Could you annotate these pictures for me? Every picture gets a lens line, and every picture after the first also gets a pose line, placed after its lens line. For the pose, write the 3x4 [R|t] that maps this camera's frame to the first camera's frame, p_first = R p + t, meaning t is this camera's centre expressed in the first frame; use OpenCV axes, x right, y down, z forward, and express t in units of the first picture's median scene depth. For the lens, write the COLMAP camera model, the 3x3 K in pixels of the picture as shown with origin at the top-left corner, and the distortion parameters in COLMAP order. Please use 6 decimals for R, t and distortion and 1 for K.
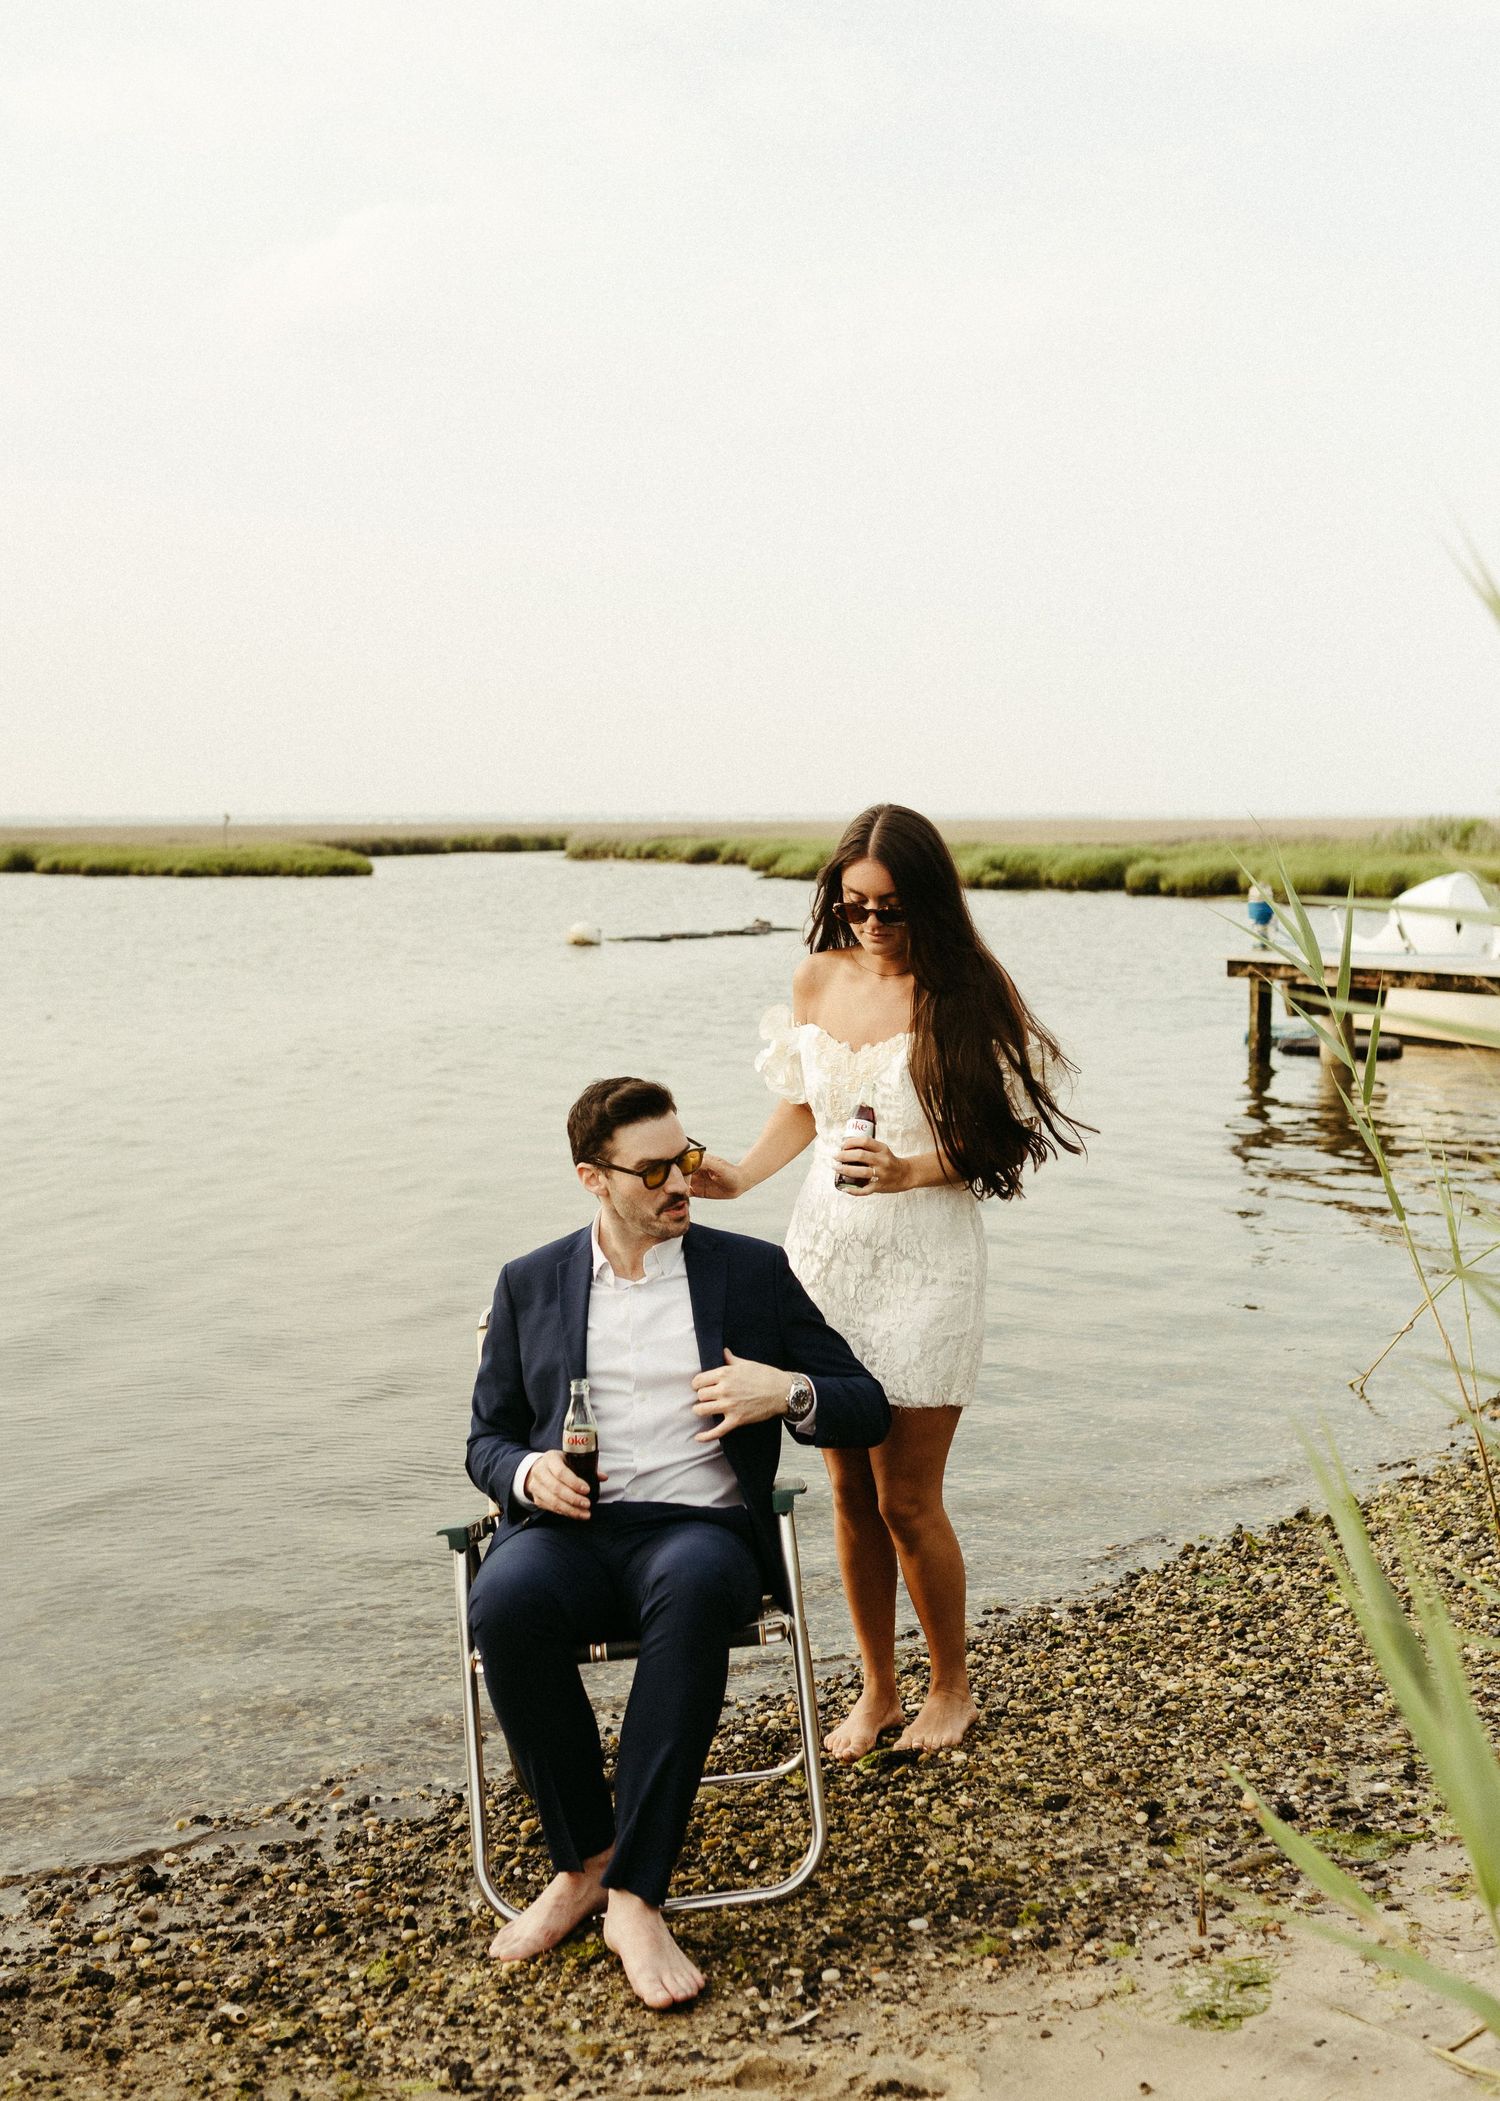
lens RADIAL K [[2198.3, 0, 743.4], [0, 2198.3, 1100.4], [0, 0, 1]] dist [-0.001280, 0.009434]
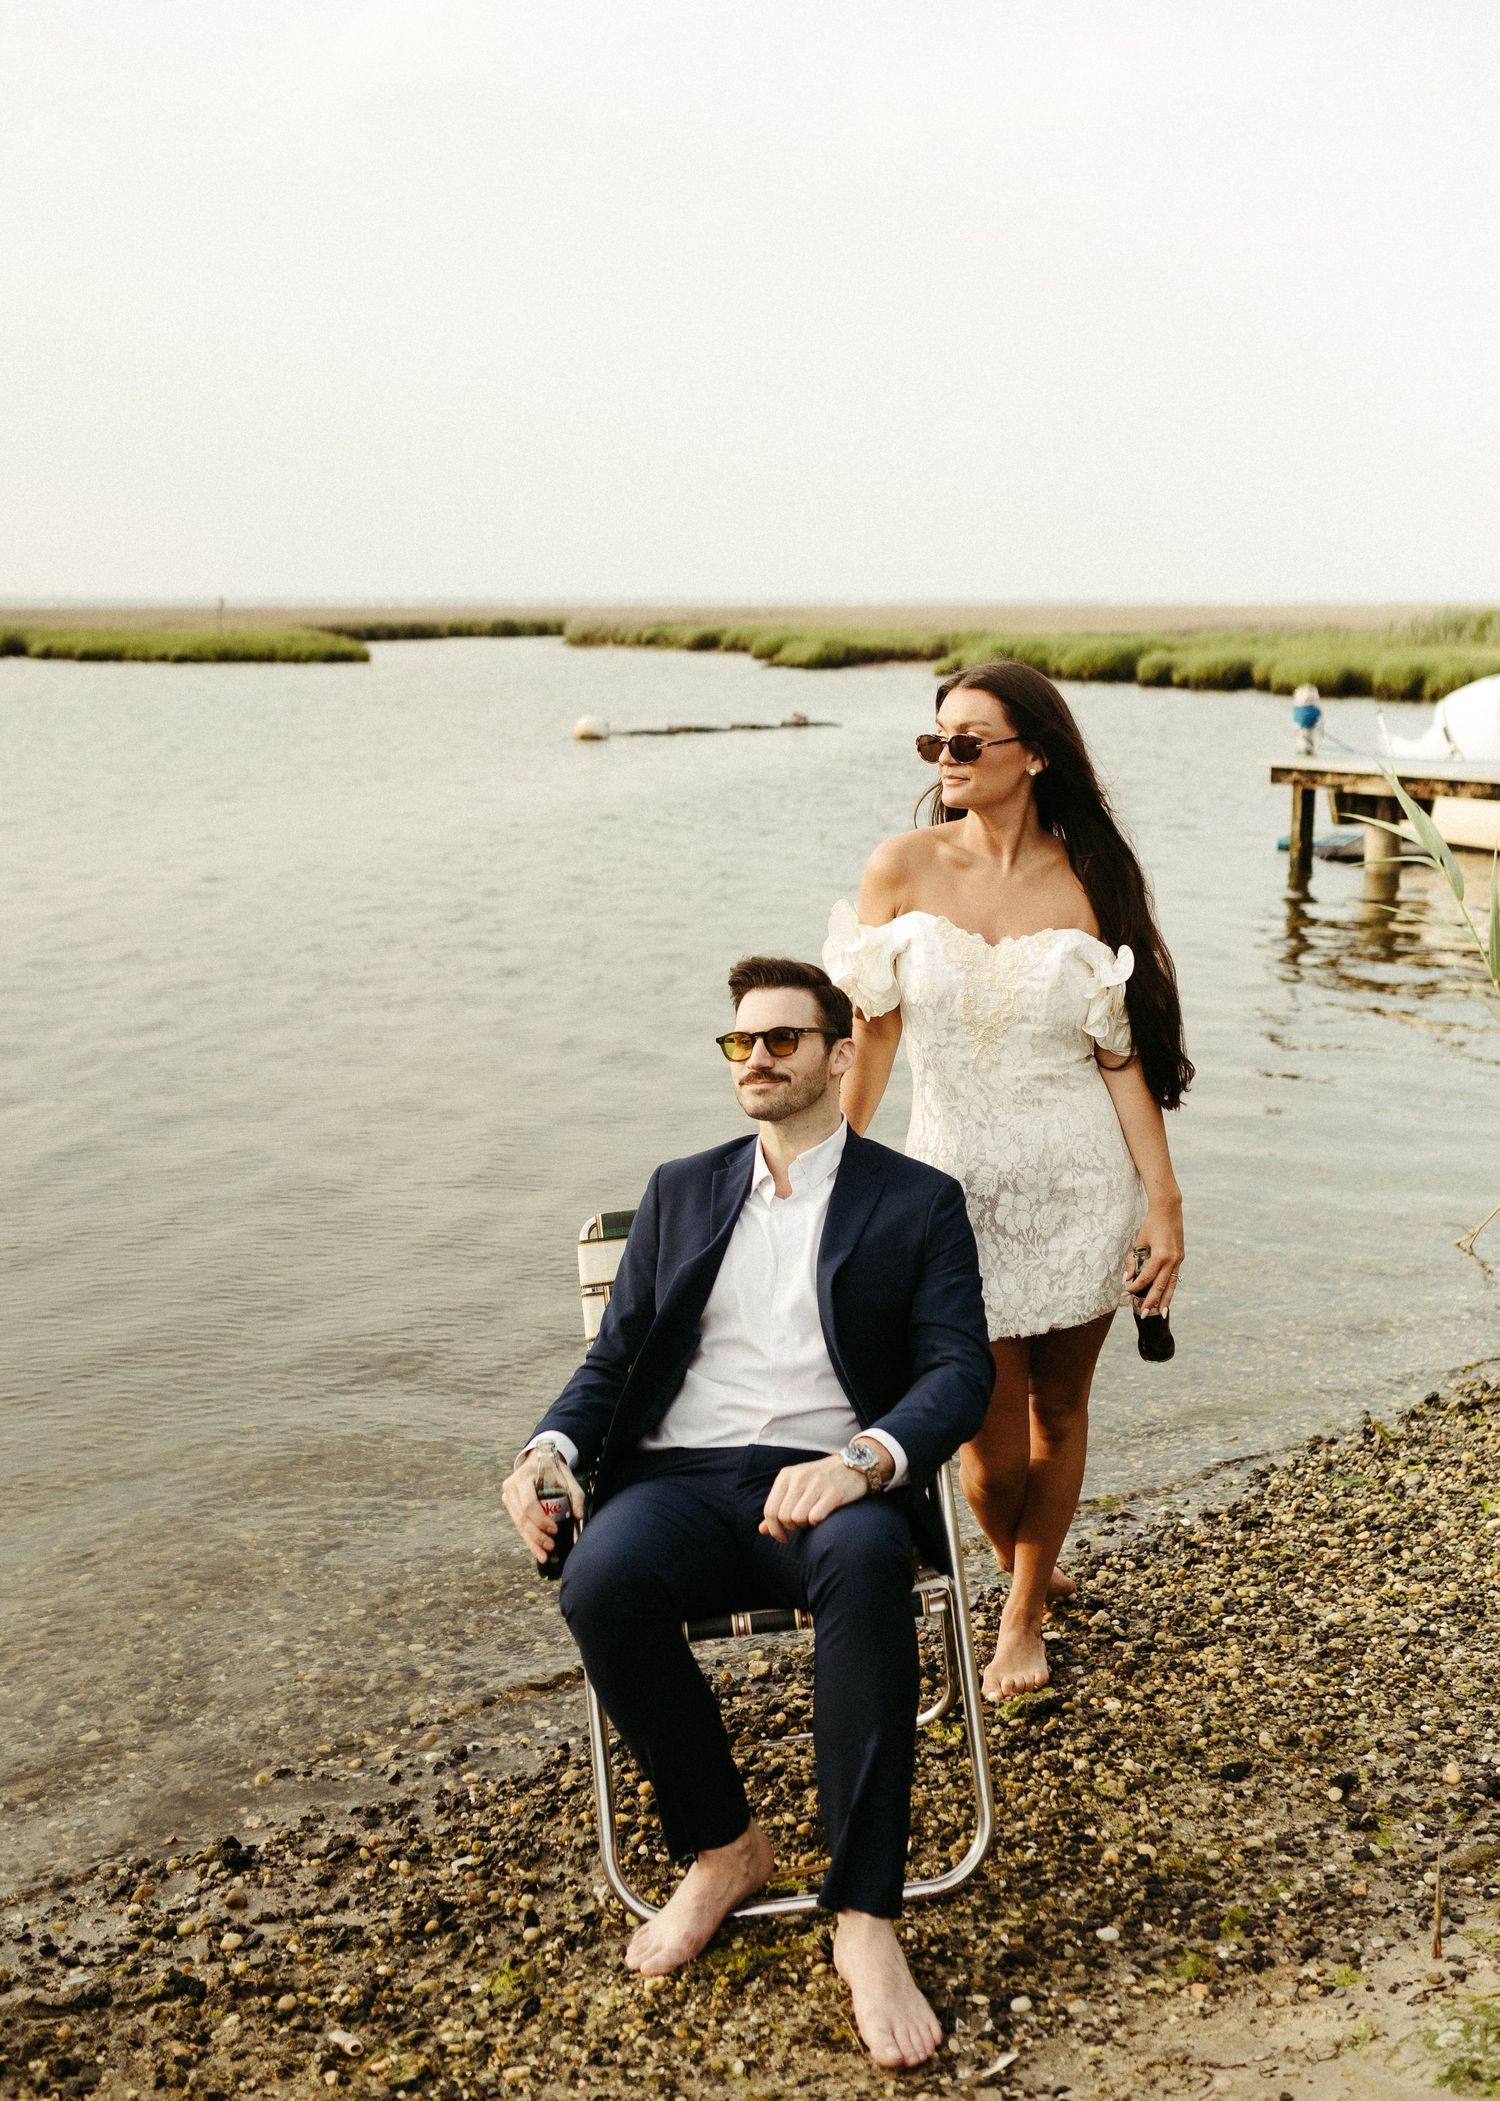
lens RADIAL K [[2198.3, 0, 743.4], [0, 2198.3, 1100.4], [0, 0, 1]] dist [-0.001280, 0.009434]
pose [[0.999988, 0.004846, -0.000347, -0.065964], [-0.004792, 0.995569, 0.093907, -0.042092], [0.000800, -0.093904, 0.995581, 0.137939]]
